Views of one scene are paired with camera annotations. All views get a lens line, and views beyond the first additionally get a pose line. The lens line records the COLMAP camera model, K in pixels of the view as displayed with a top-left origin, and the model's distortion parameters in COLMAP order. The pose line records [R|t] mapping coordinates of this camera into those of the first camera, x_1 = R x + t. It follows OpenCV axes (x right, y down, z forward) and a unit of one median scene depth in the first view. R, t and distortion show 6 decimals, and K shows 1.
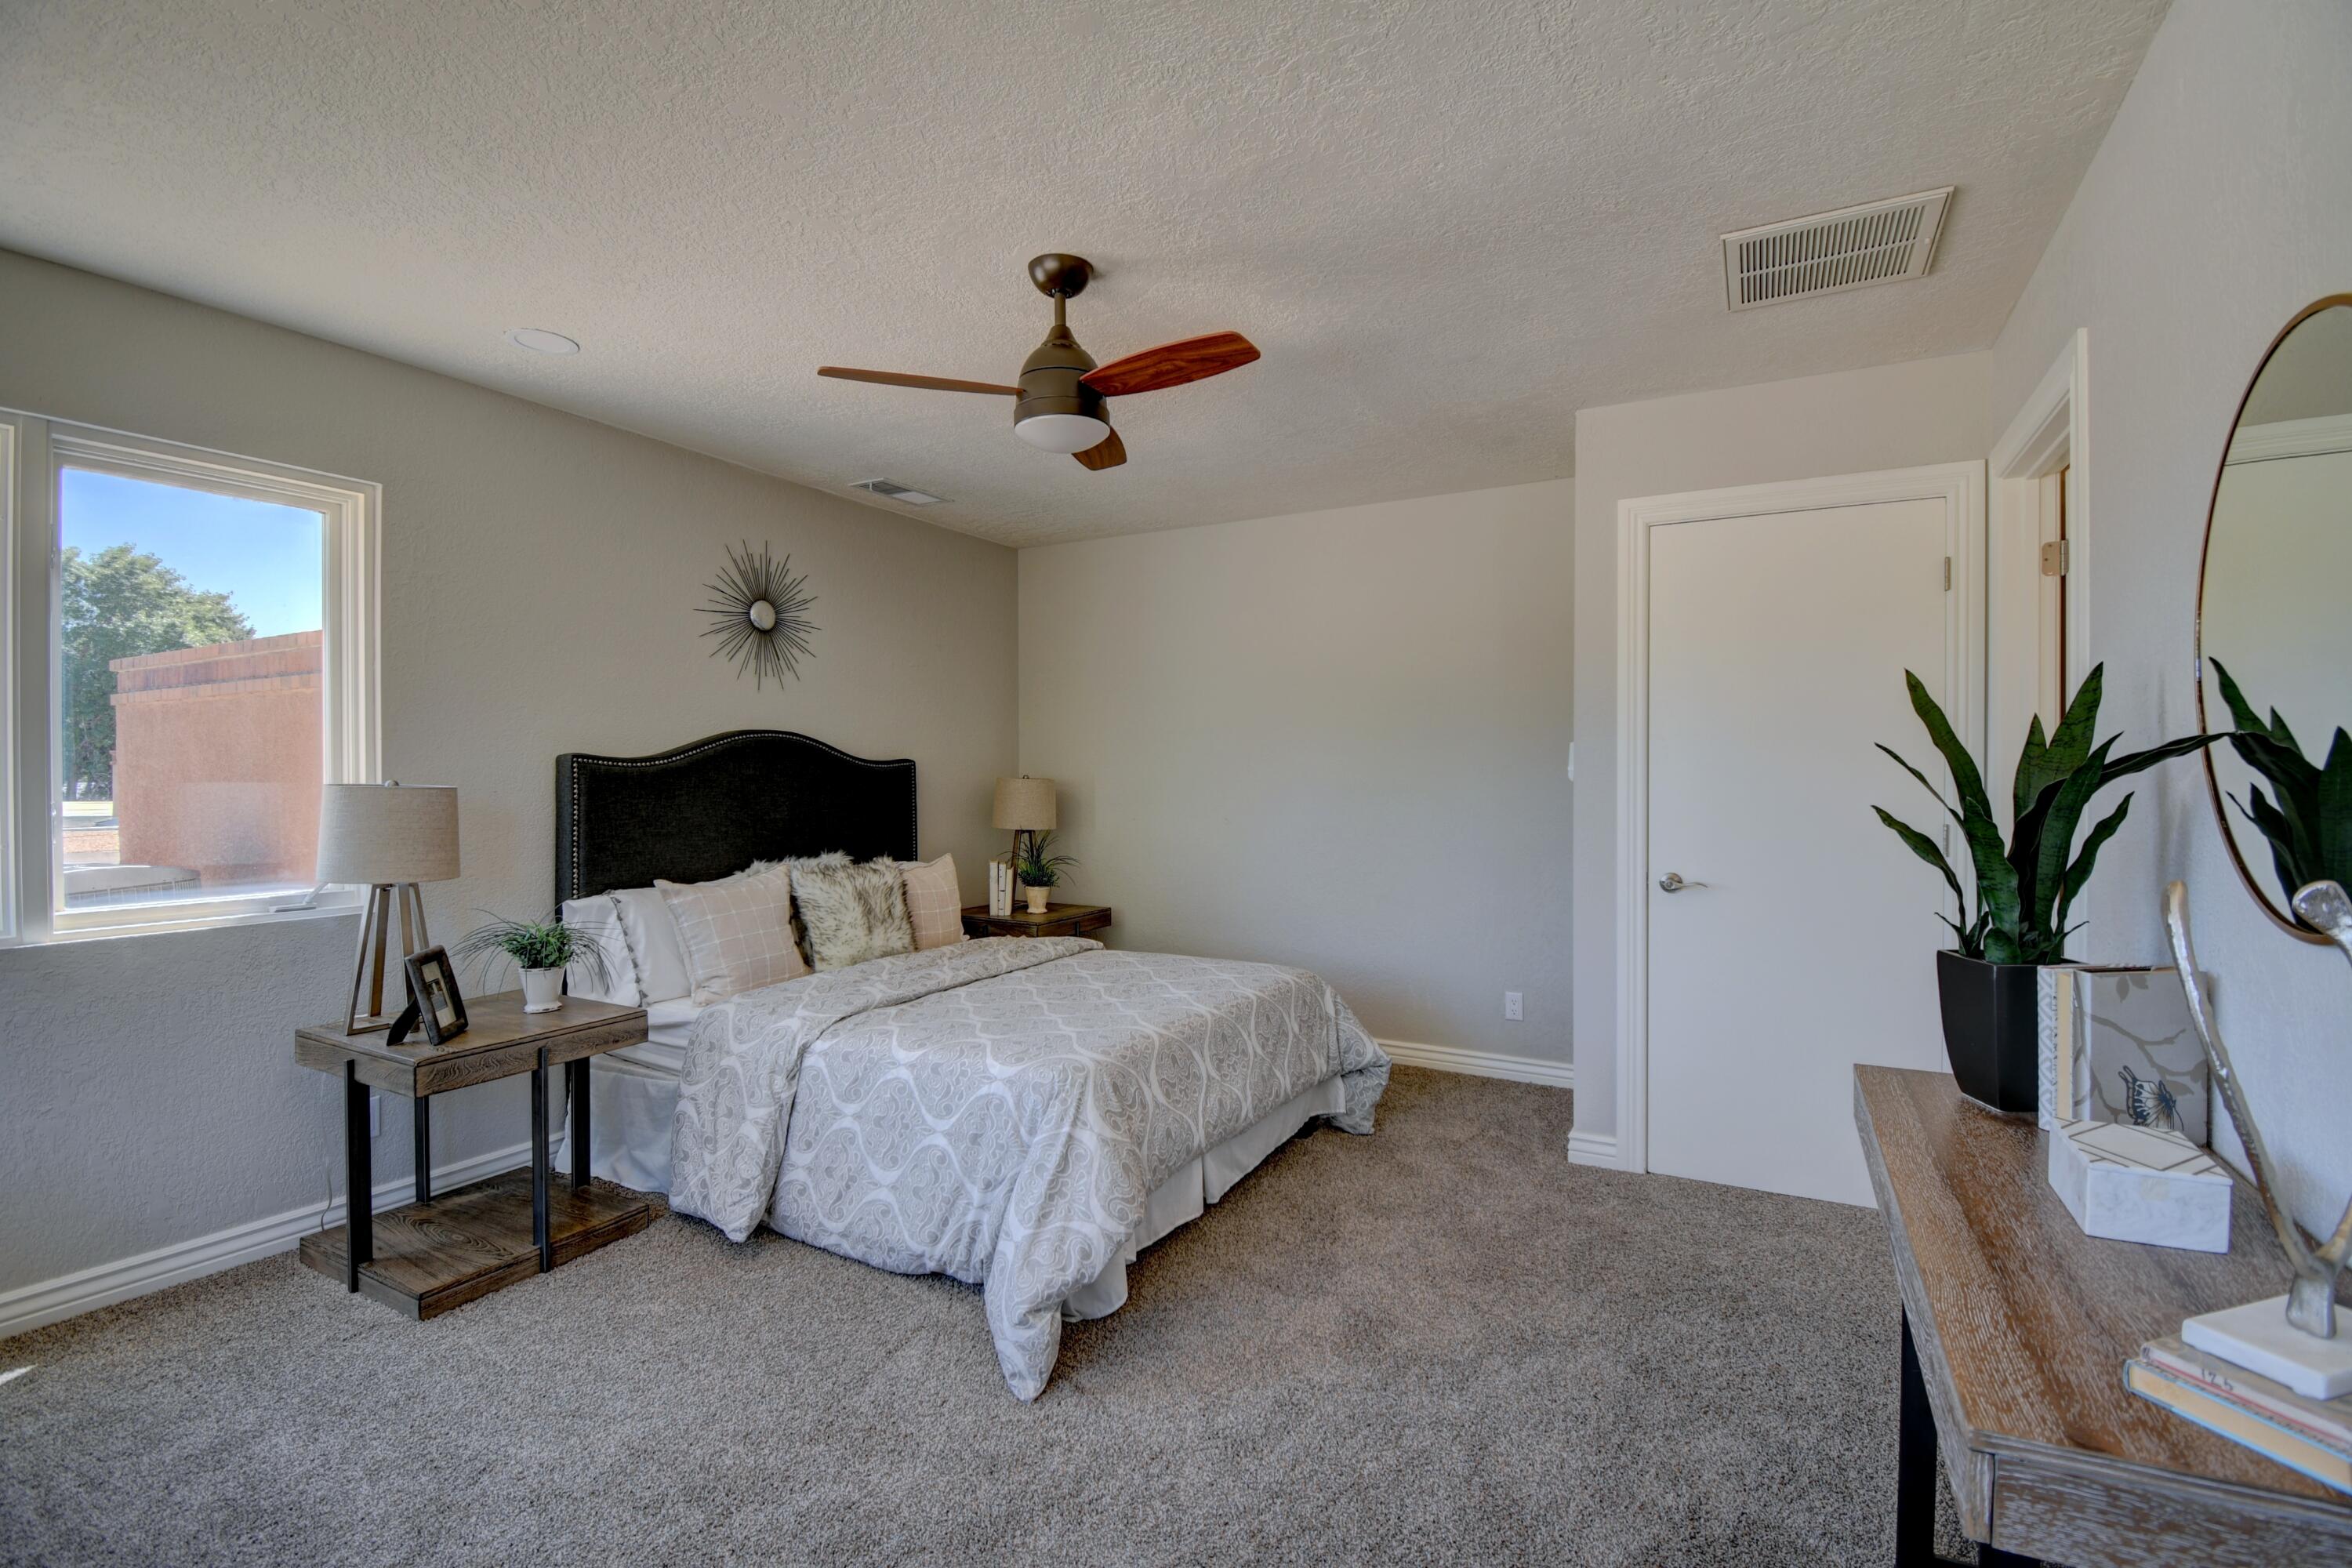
lens RADIAL K [[1039.4, 0, 1179.6], [0, 1039.4, 785.0], [0, 0, 1]] dist [0.011100, -0.019802]
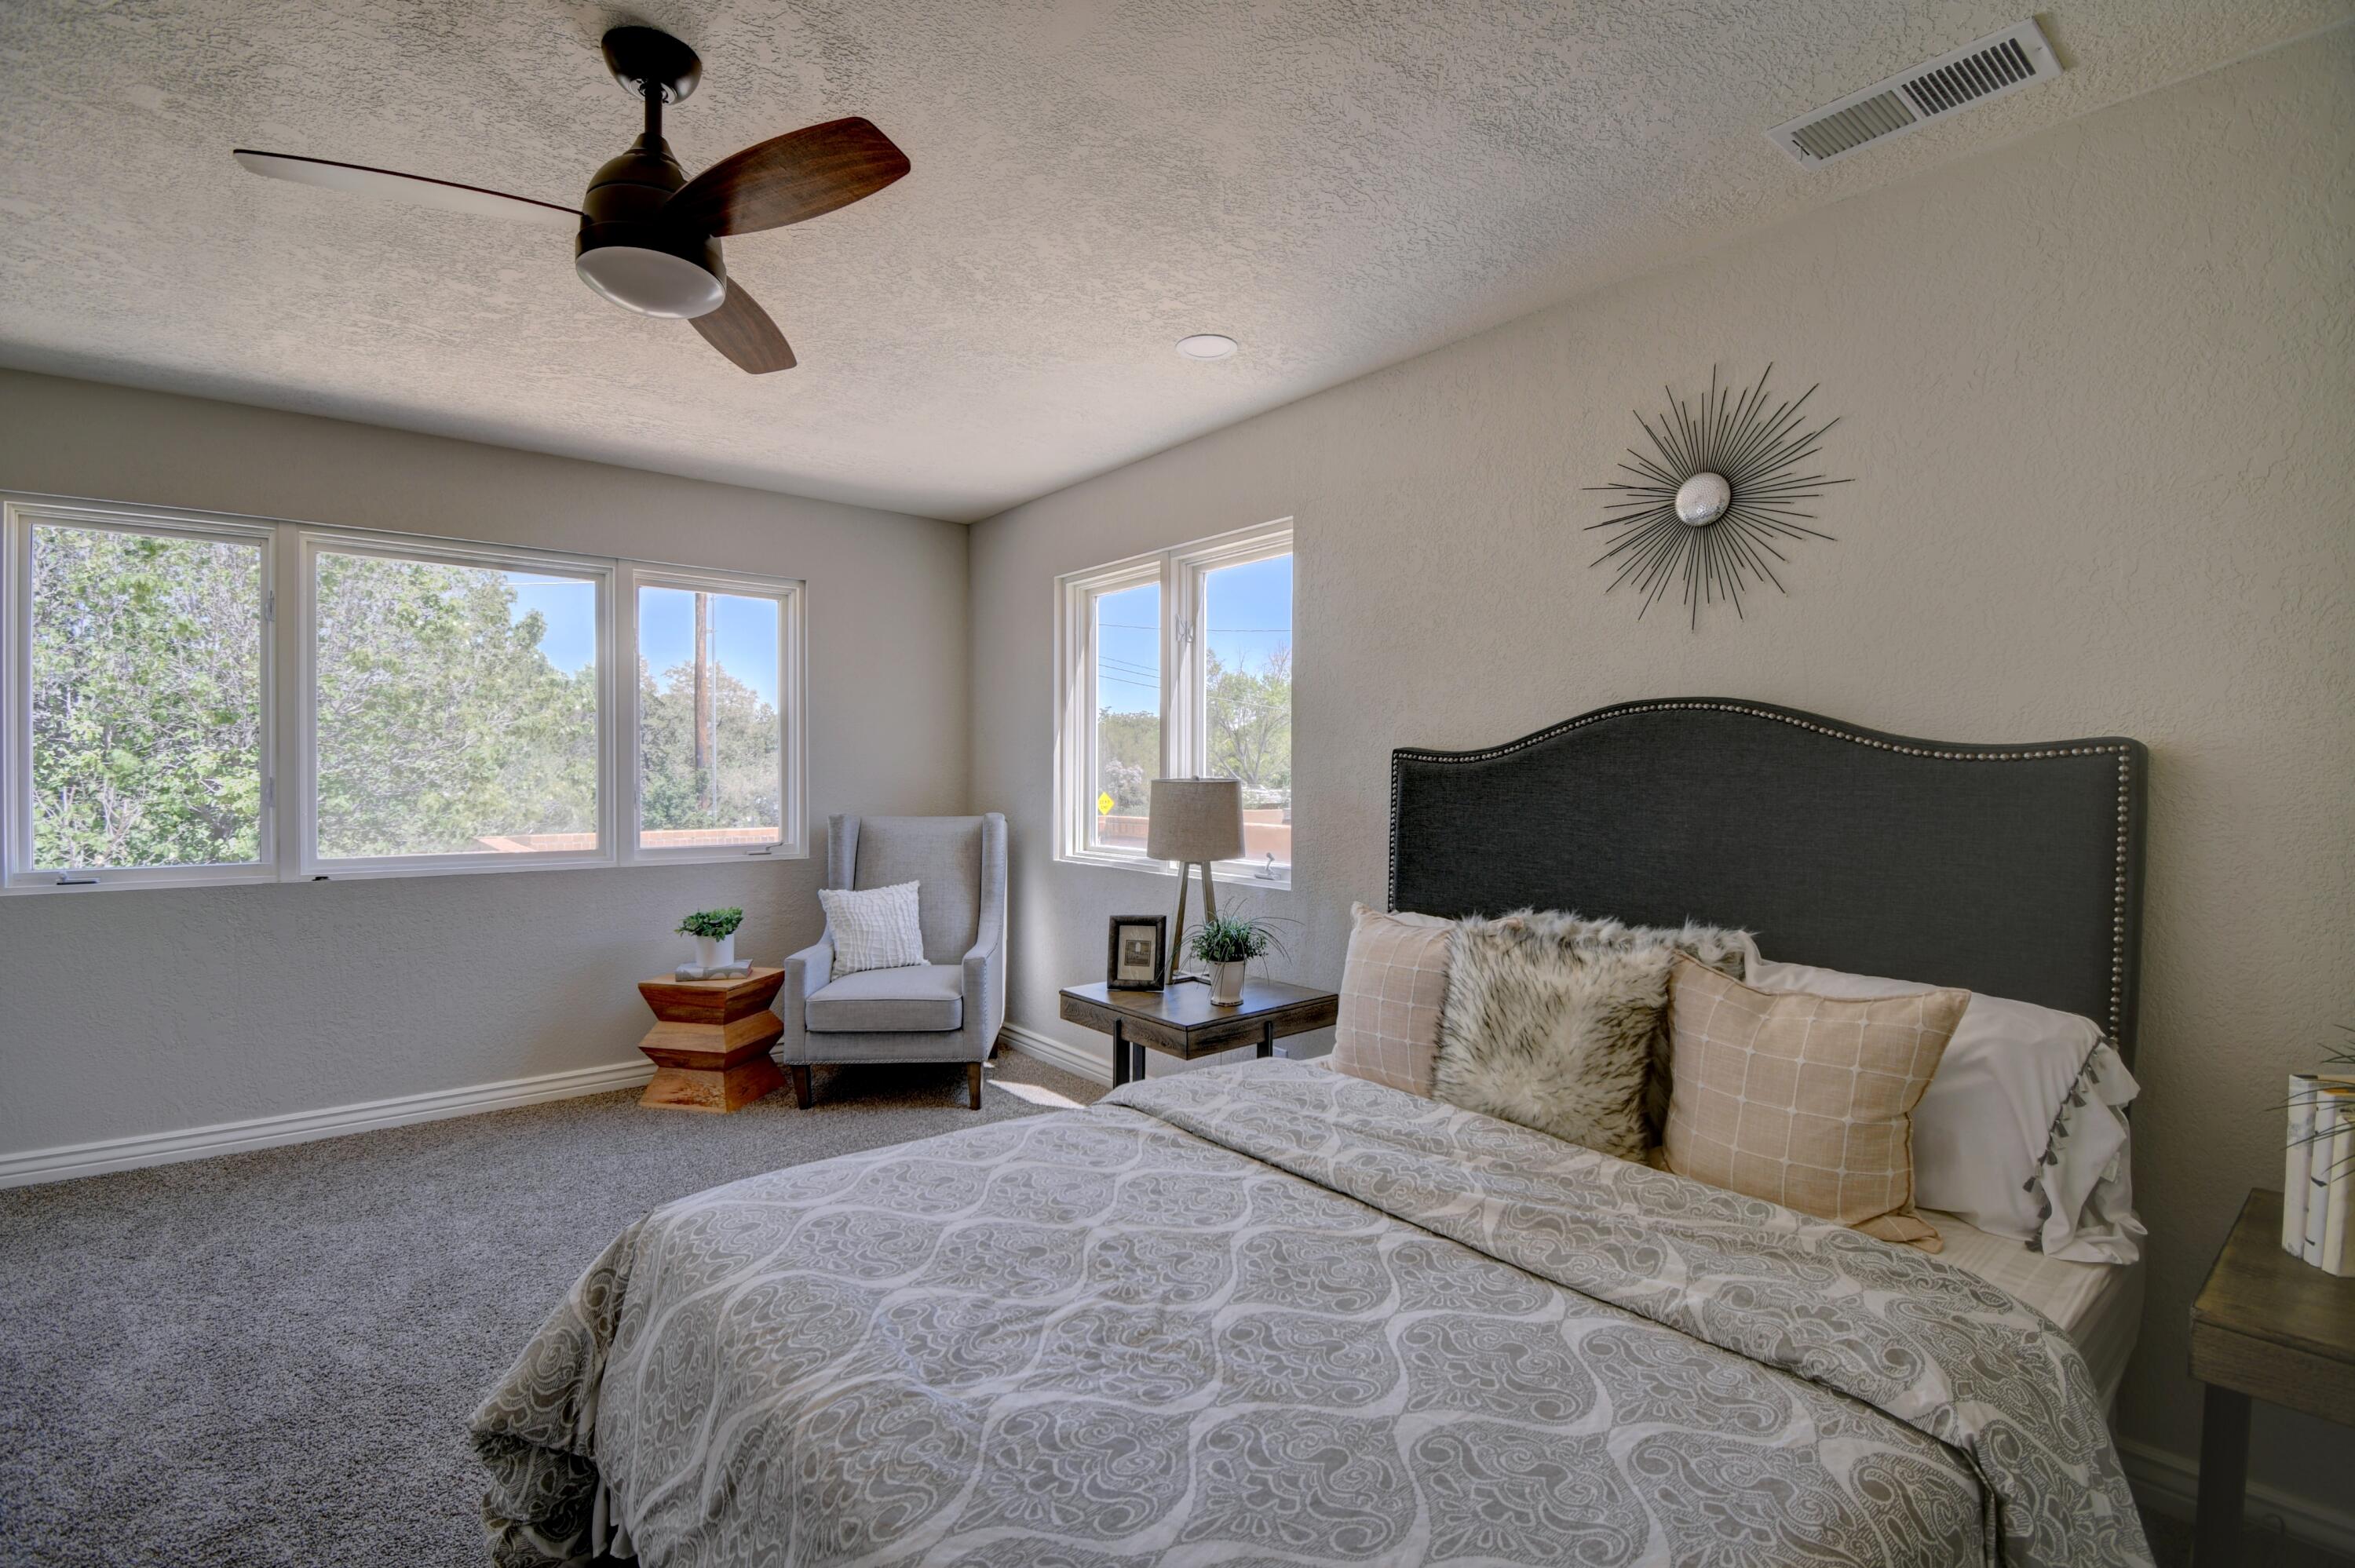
lens RADIAL K [[1040.6, 0, 1182.5], [0, 1040.6, 780.3], [0, 0, 1]] dist [0.011100, -0.019802]
pose [[-0.370766, 0.022657, -0.928450, 0.246973], [-0.003843, 0.999656, 0.025929, -0.020223], [0.928718, 0.013182, -0.370551, 0.941991]]
